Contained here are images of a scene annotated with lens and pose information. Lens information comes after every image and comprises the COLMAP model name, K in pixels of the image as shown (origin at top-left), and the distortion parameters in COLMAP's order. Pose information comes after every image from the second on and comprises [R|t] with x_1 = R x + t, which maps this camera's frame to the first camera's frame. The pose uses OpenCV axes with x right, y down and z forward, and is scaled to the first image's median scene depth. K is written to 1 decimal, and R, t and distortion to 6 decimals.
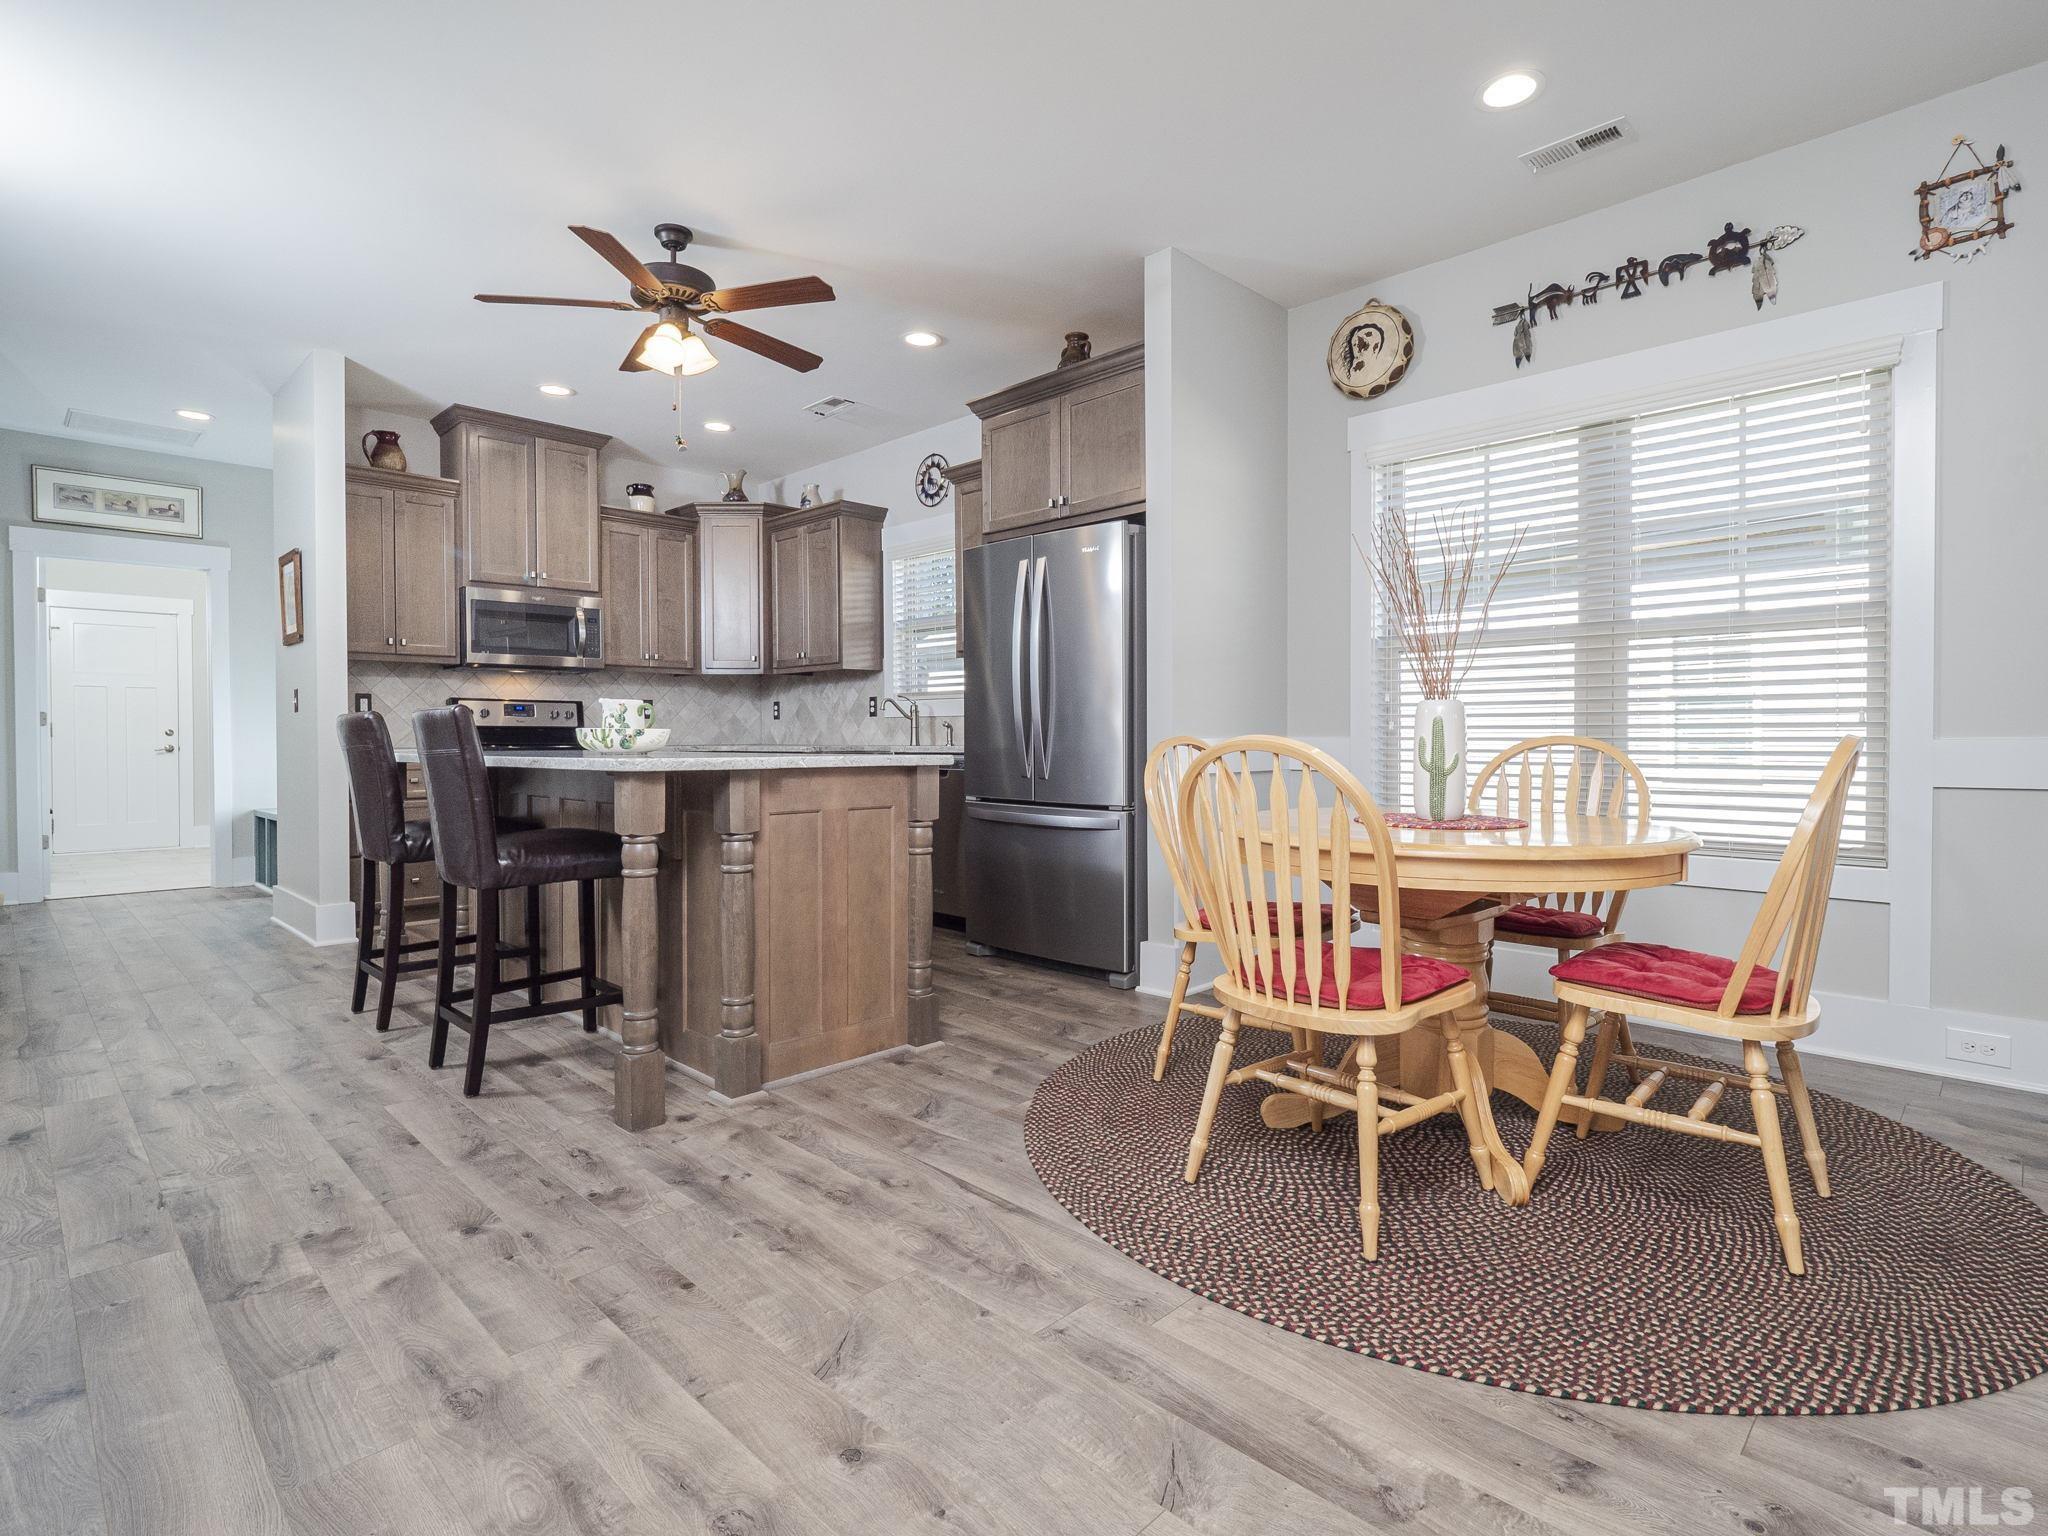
lens RADIAL K [[1028.7, 0, 1014.6], [0, 1028.7, 754.8], [0, 0, 1]] dist [0.001477, 0.000733]
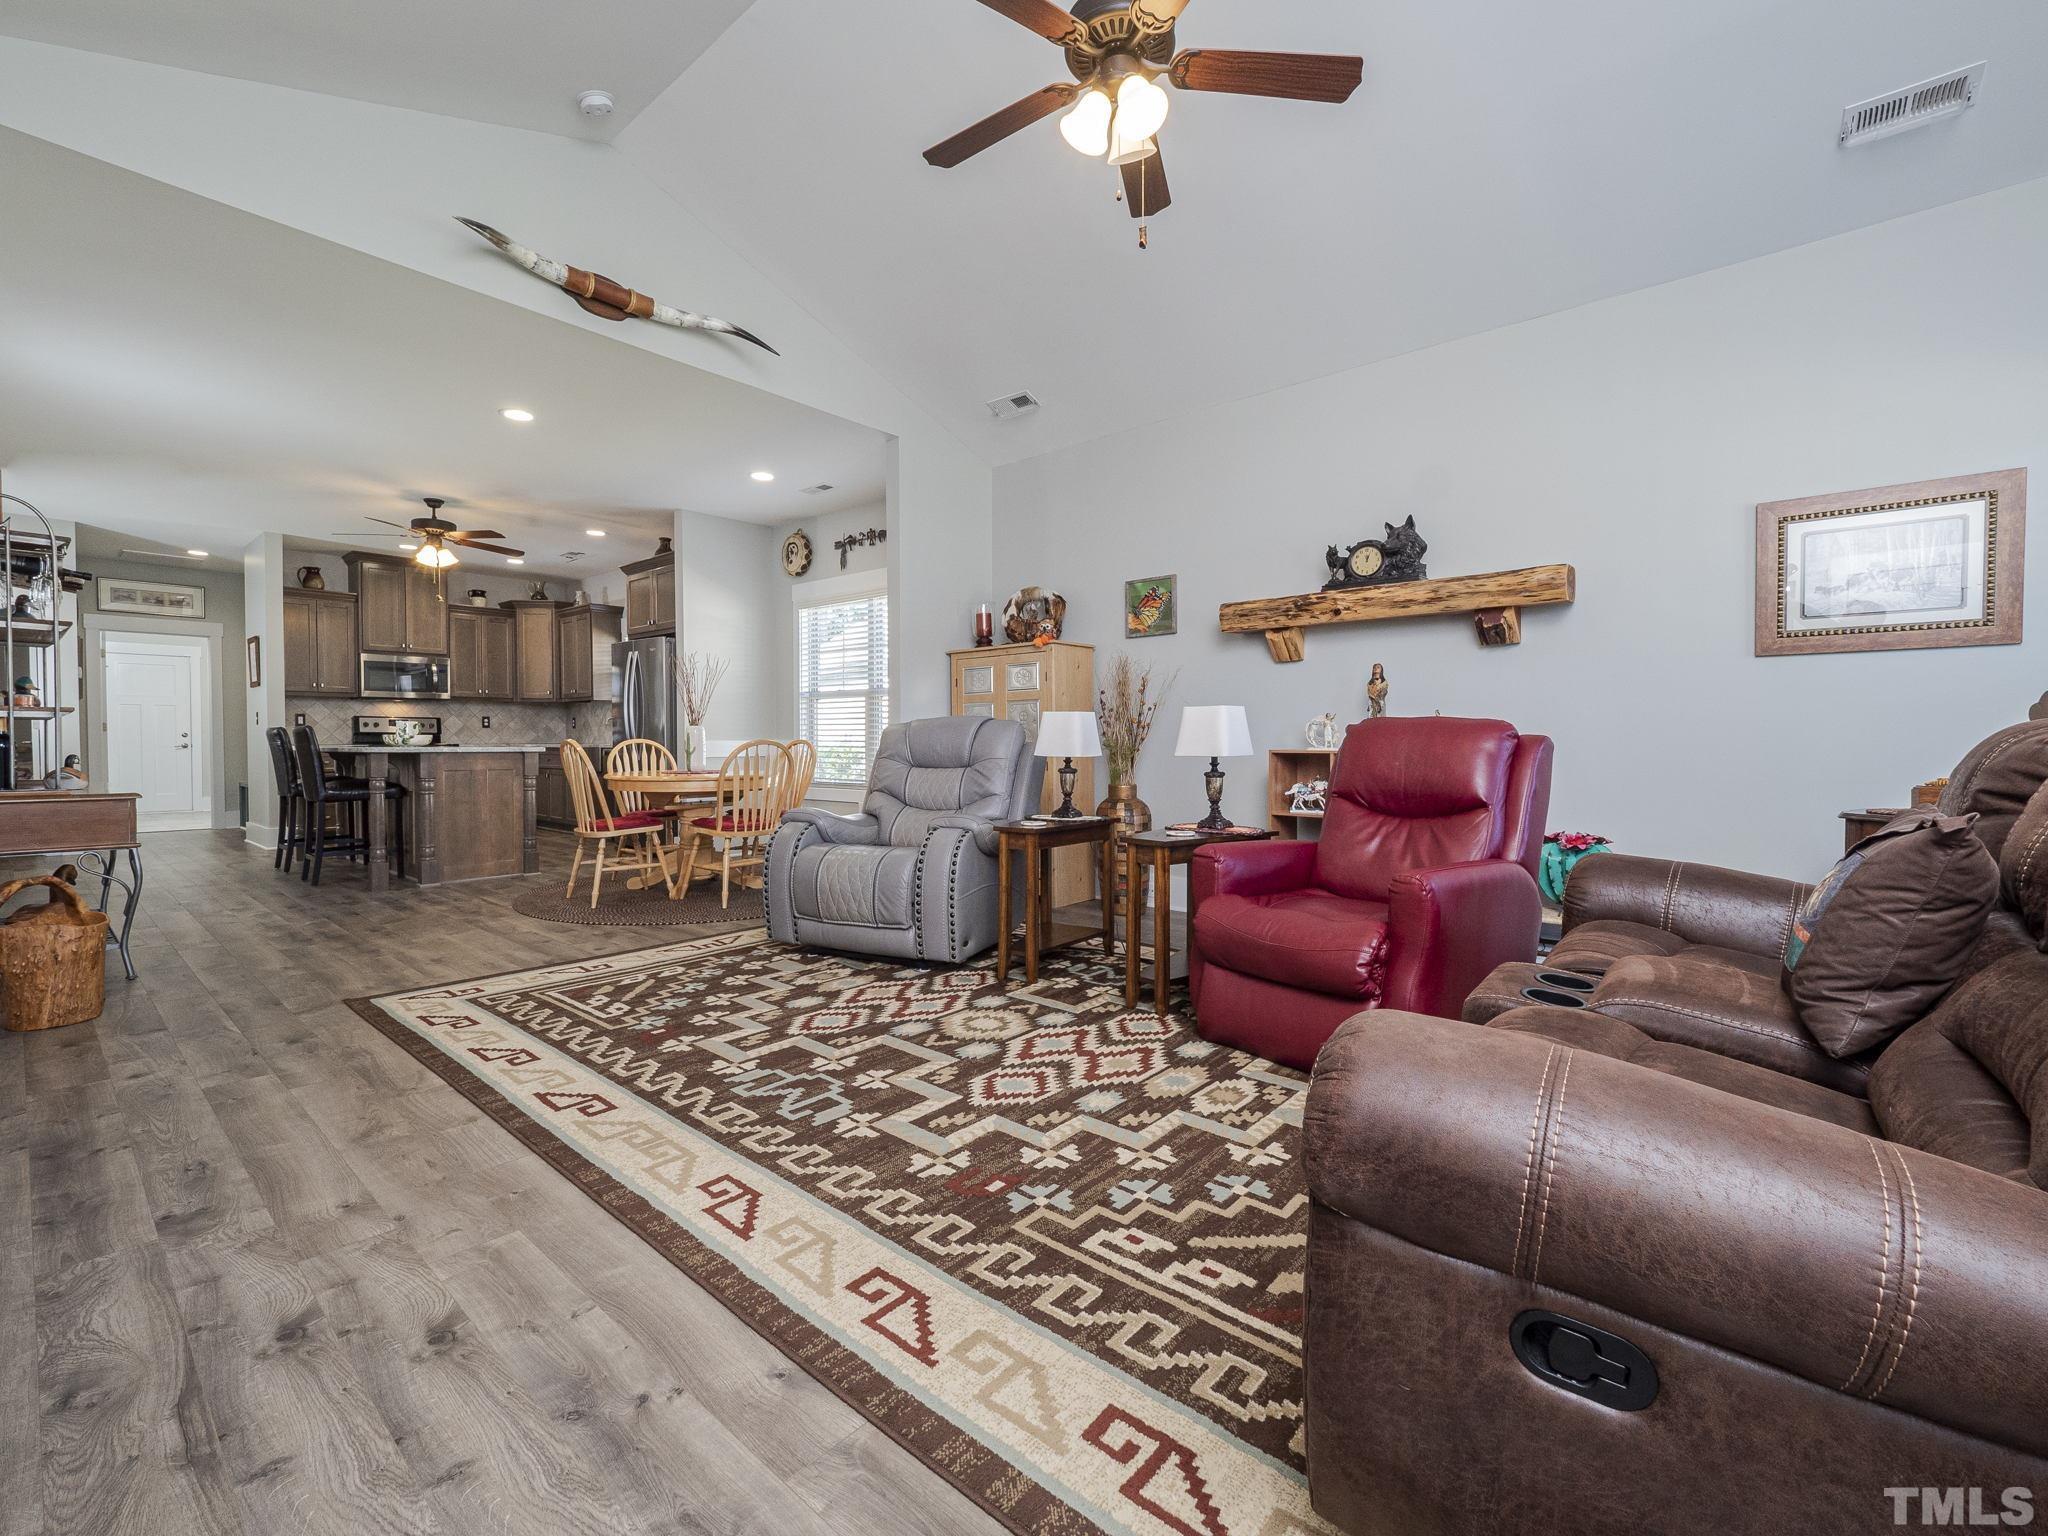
lens RADIAL K [[872.8, 0, 1013.0], [0, 872.8, 754.4], [0, 0, 1]] dist [0.002941, -0.000141]
pose [[0.997703, 0.001546, 0.067728, 0.456271], [-0.001687, 0.999997, 0.002033, 0.004674], [-0.067725, -0.002143, 0.997702, -0.543154]]
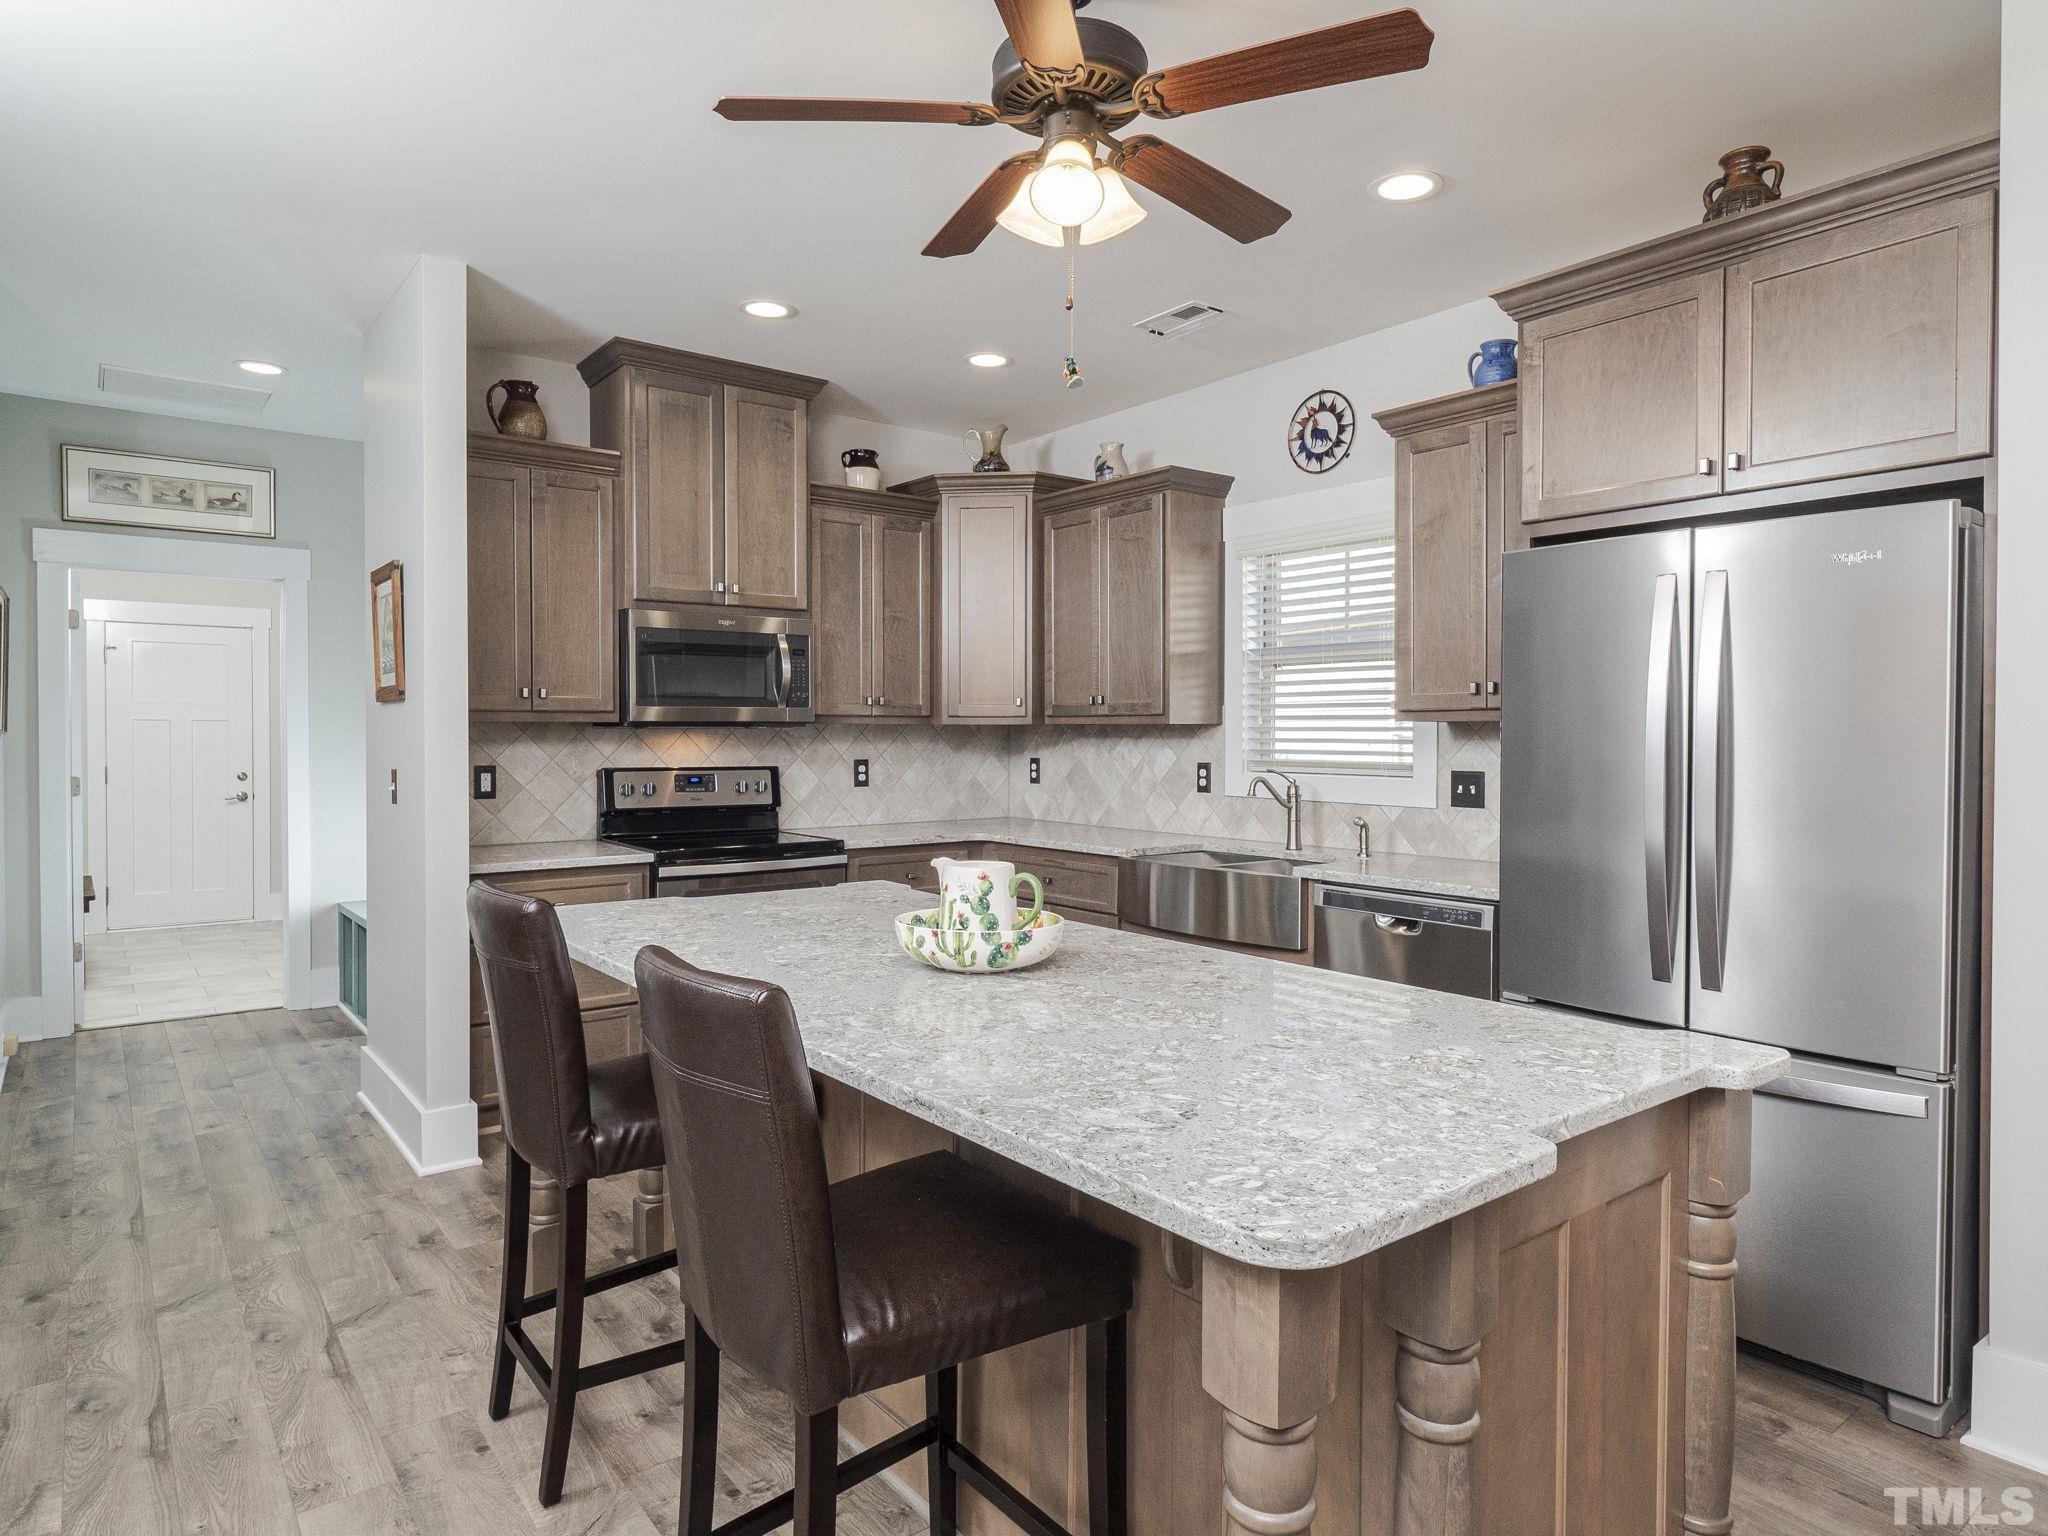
lens RADIAL K [[1194.7, 0, 1019.1], [0, 1194.7, 752.7], [0, 0, 1]] dist [0.006893, 0.000106]
pose [[0.992403, 0.005693, -0.122895, -0.171537], [-0.005822, 0.999983, -0.000687, -0.065624], [0.122889, 0.001398, 0.992419, 0.238808]]
